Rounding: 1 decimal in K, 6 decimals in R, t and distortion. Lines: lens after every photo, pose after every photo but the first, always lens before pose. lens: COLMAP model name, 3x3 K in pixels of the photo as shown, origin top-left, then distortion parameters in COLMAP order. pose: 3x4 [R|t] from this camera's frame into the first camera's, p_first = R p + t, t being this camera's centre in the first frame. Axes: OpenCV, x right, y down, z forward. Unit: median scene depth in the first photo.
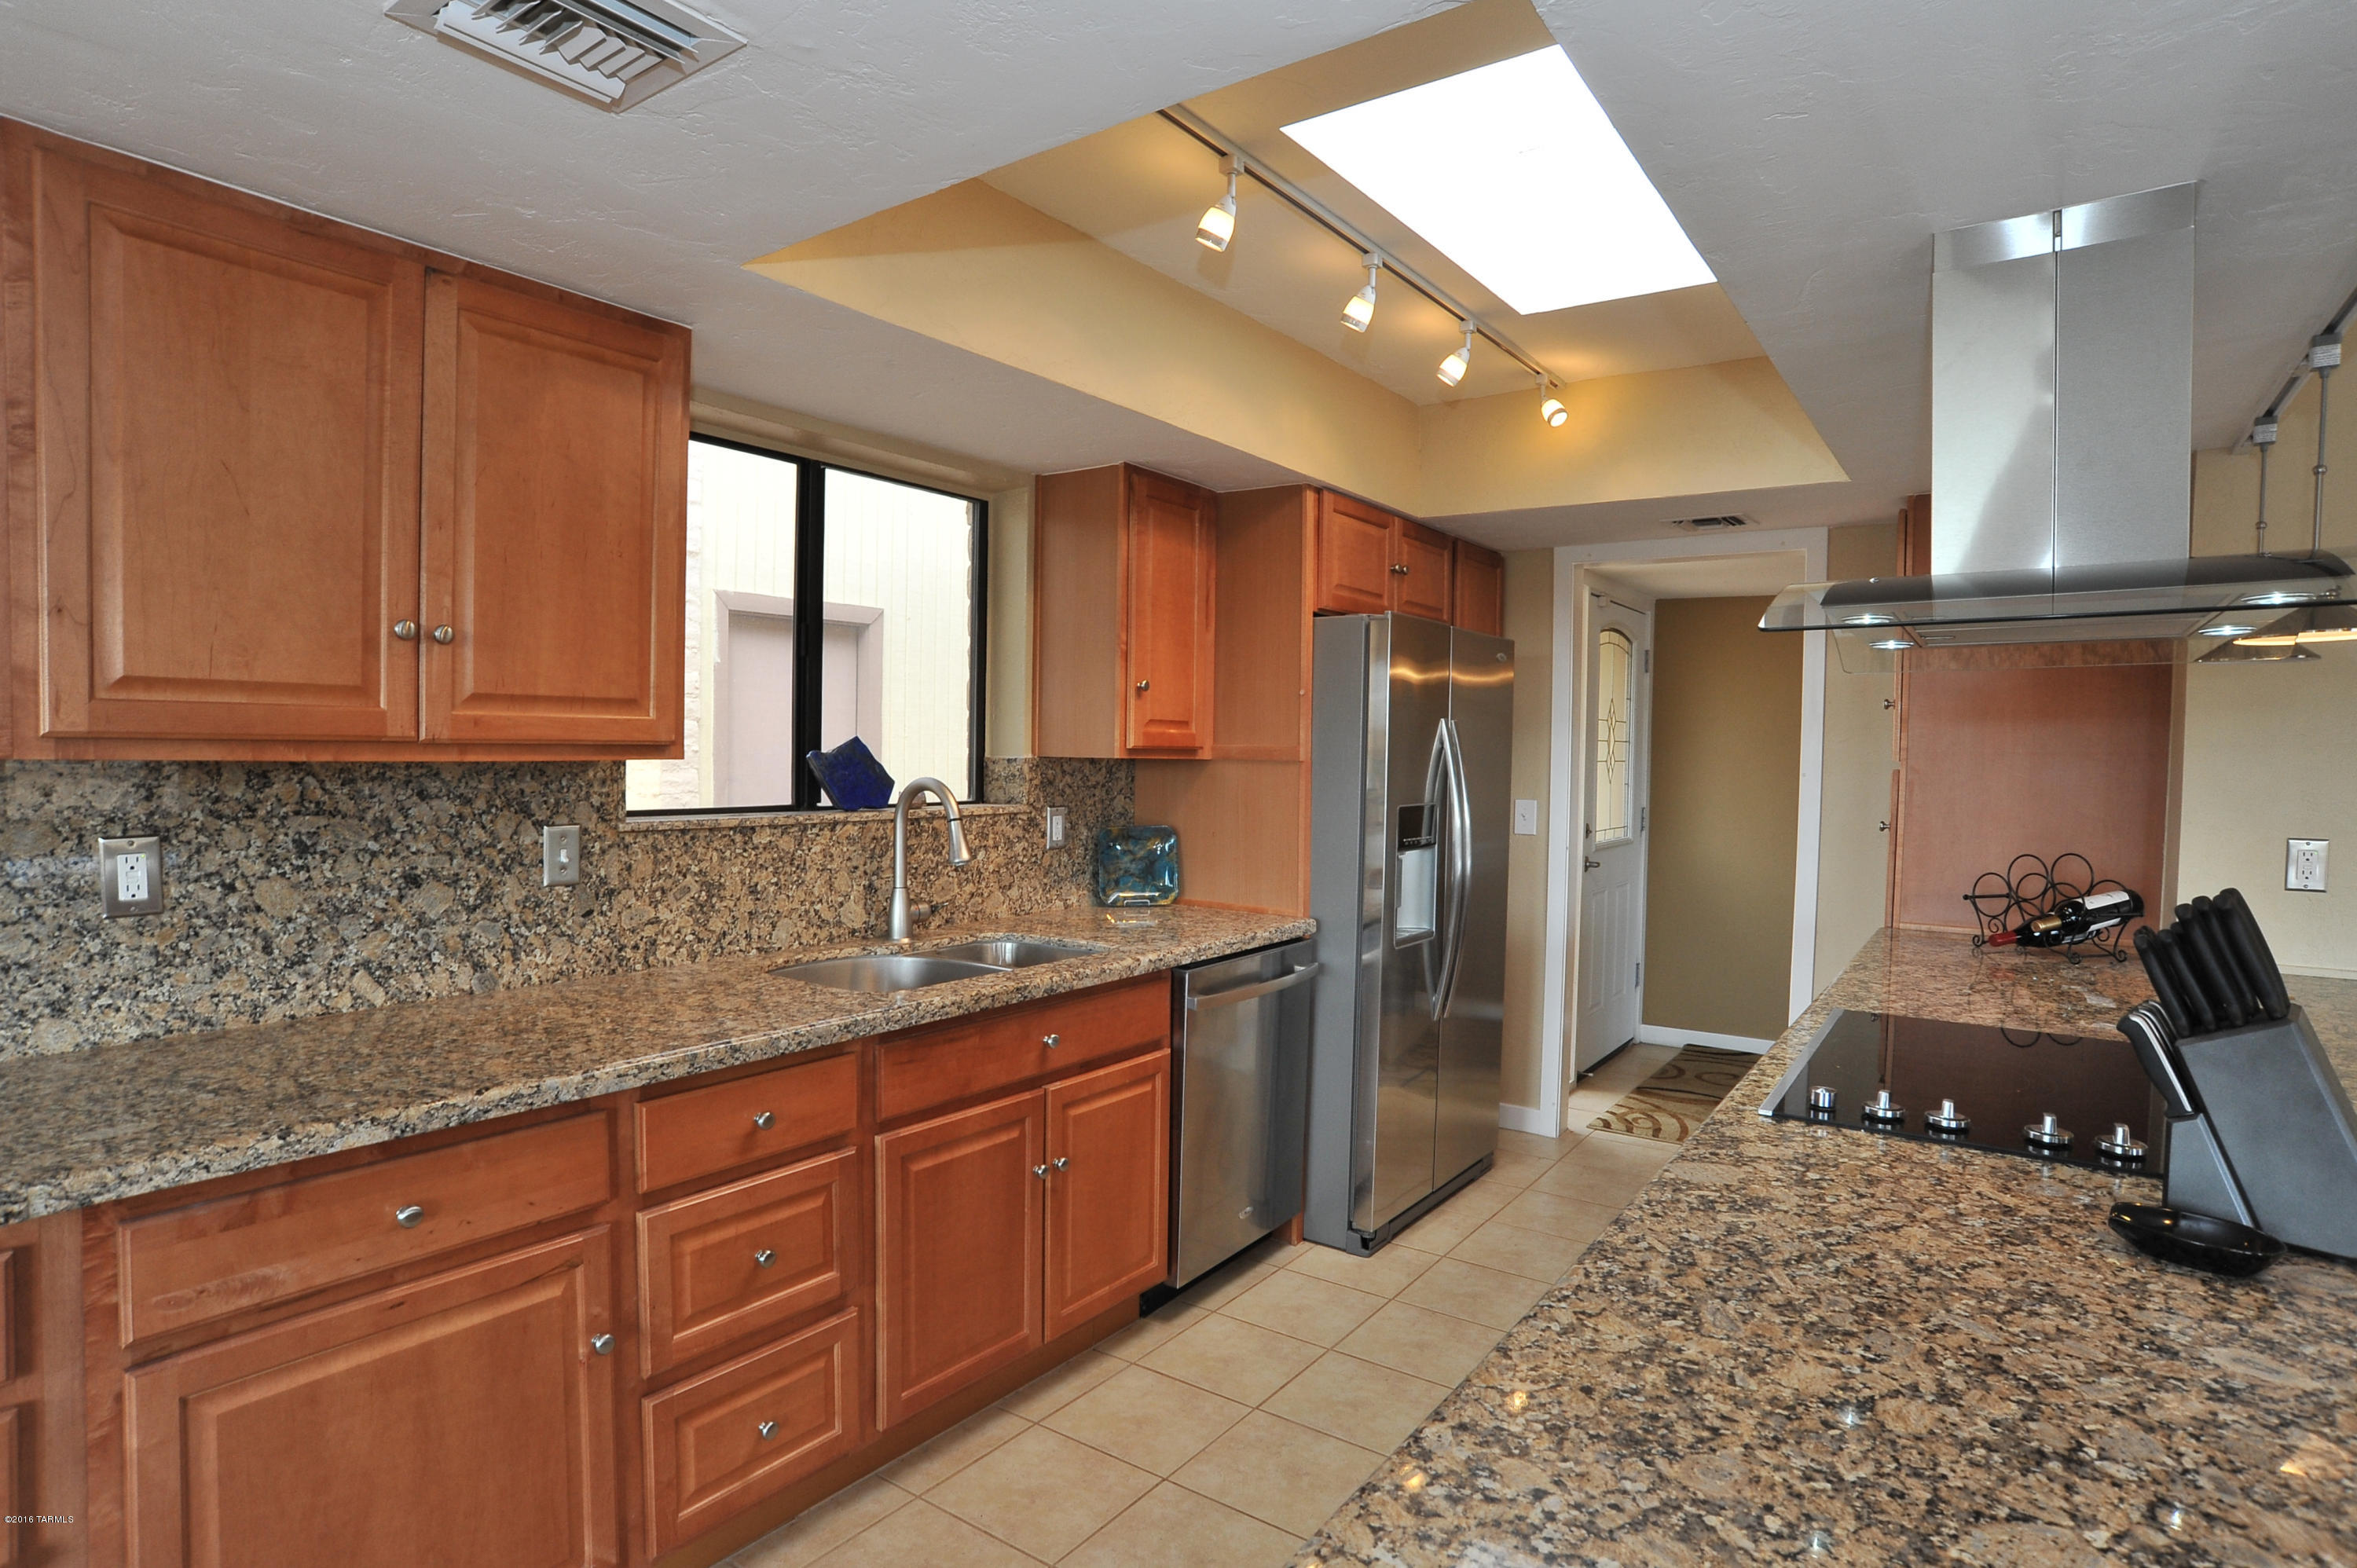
lens RADIAL K [[1204.8, 0, 1176.6], [0, 1204.8, 794.8], [0, 0, 1]] dist [-0.102344, 0.047076]
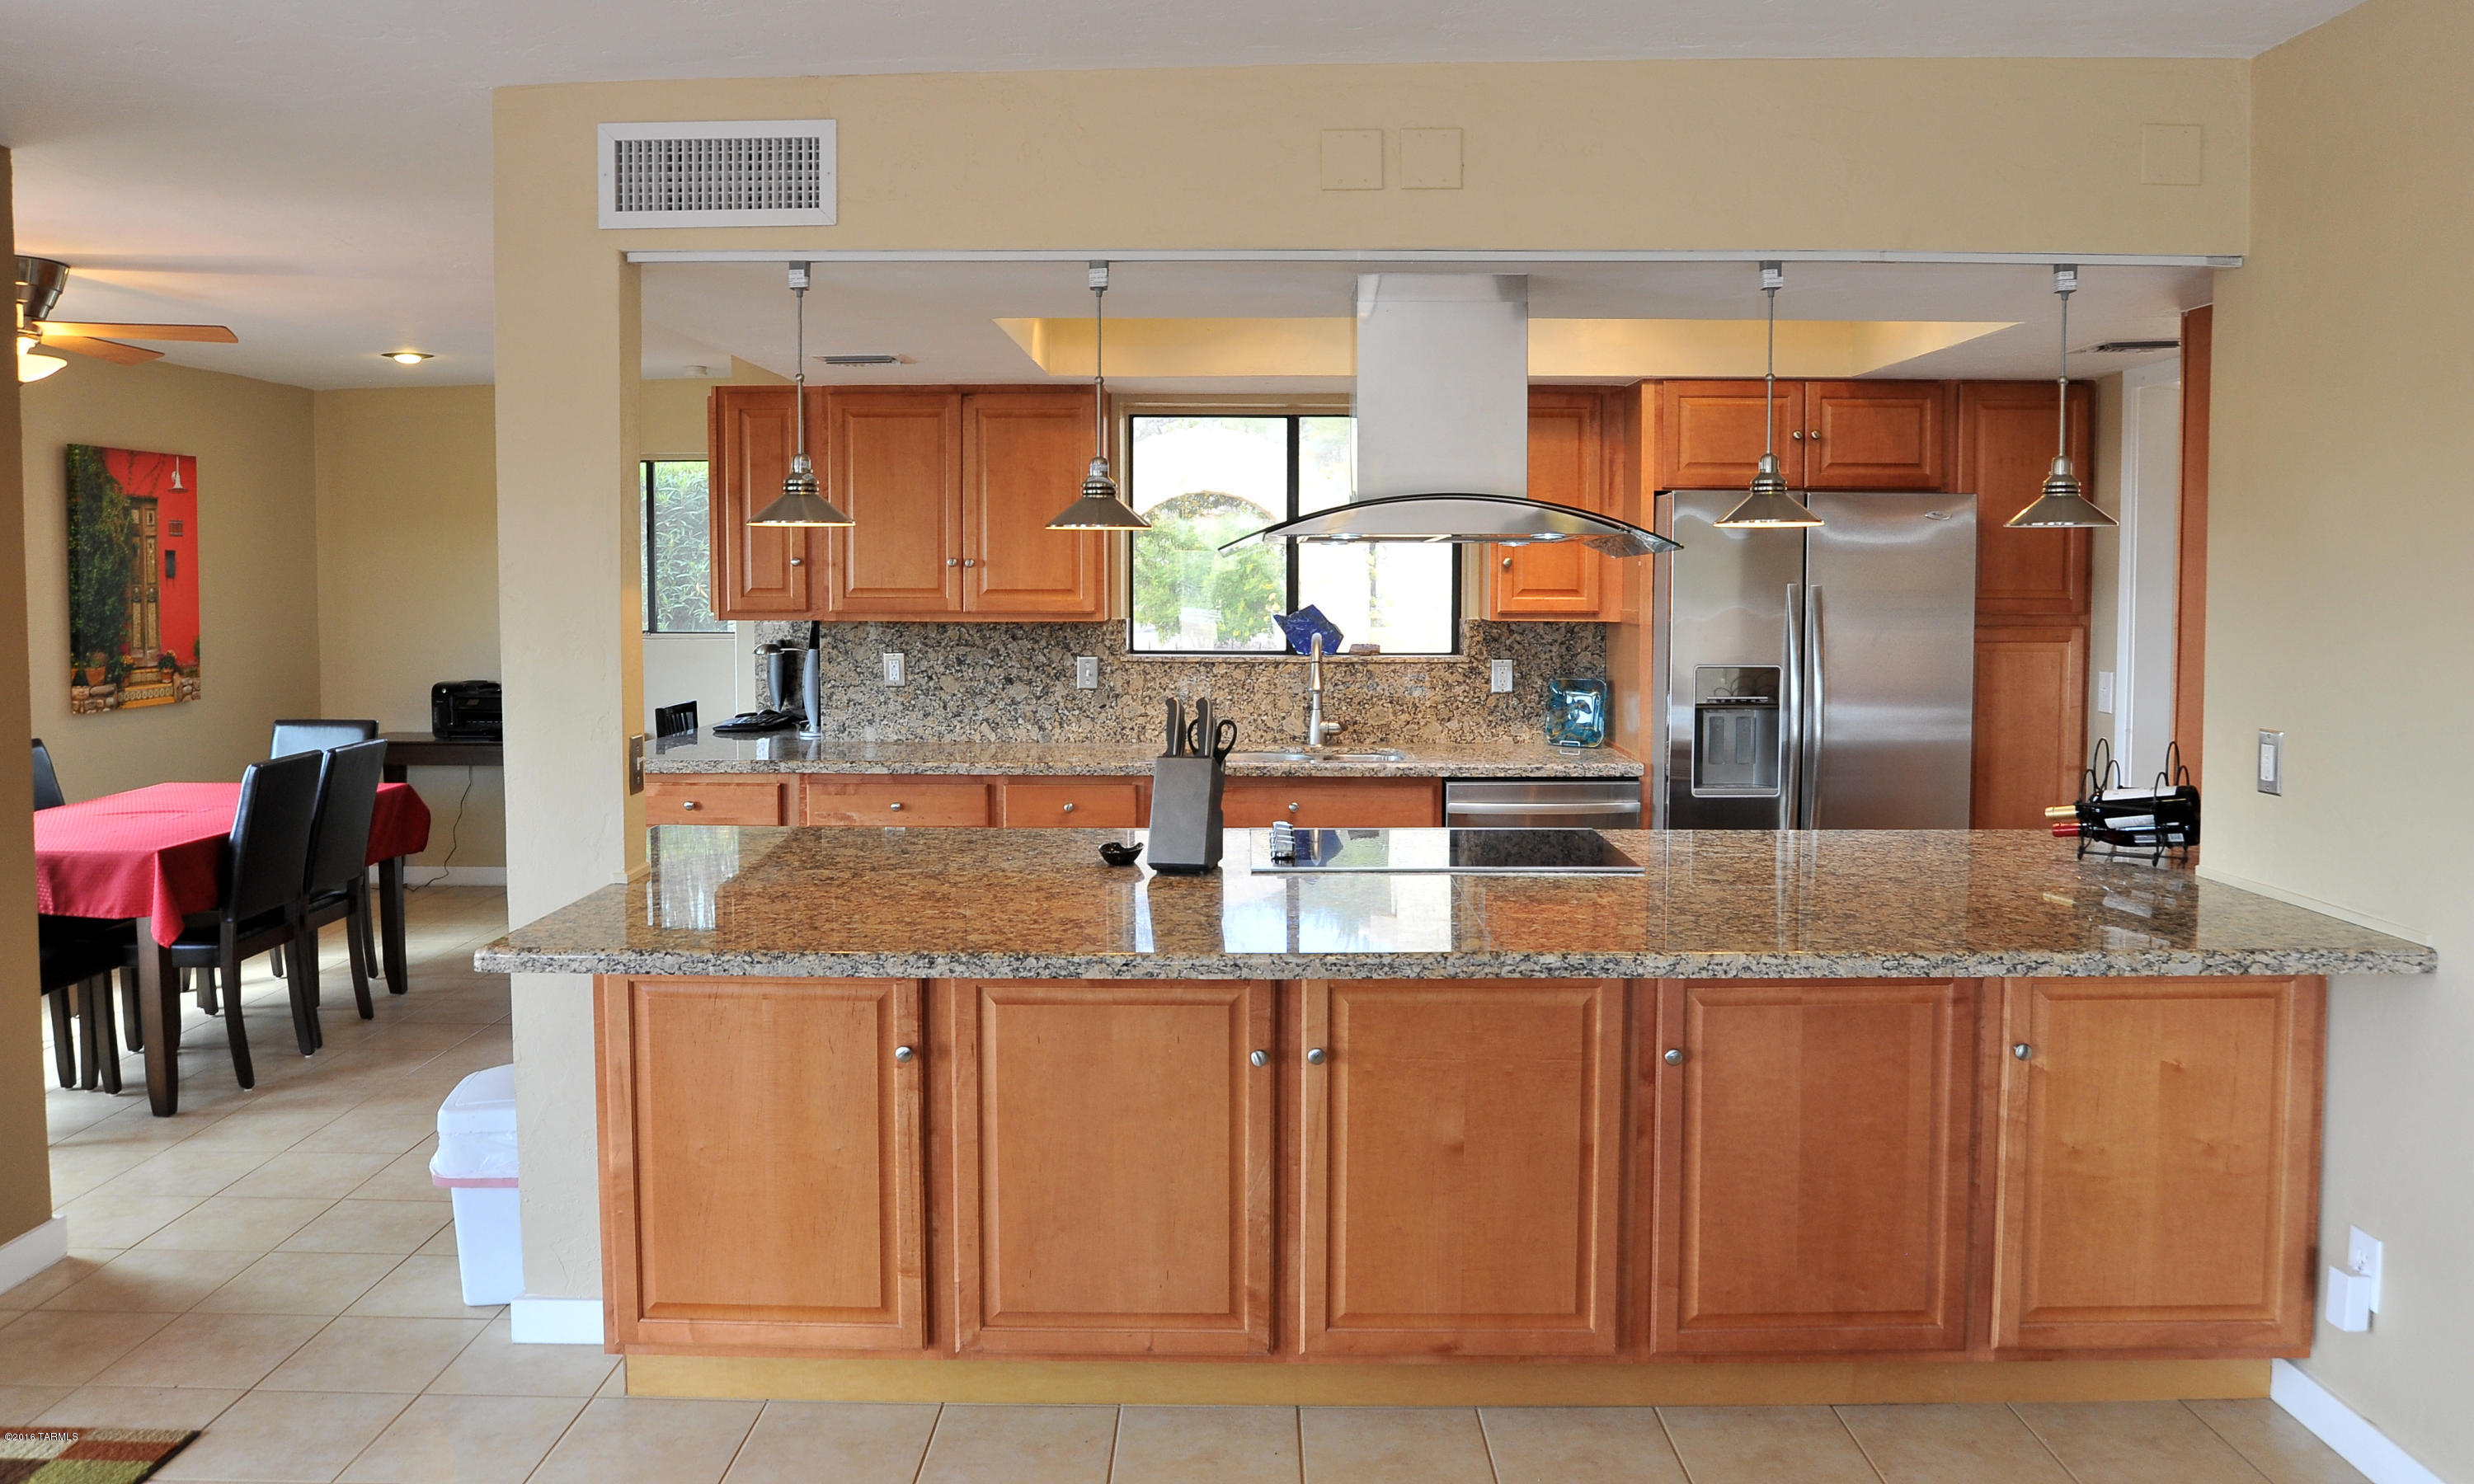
lens RADIAL K [[1690.5, 0, 1244.6], [0, 1690.5, 666.6], [0, 0, 1]] dist [-0.095787, 0.043545]
pose [[0.593944, 0.035318, -0.803731, 1.792140], [-0.024164, 0.999368, 0.026058, -0.033025], [0.804144, 0.003944, 0.594422, -0.367956]]
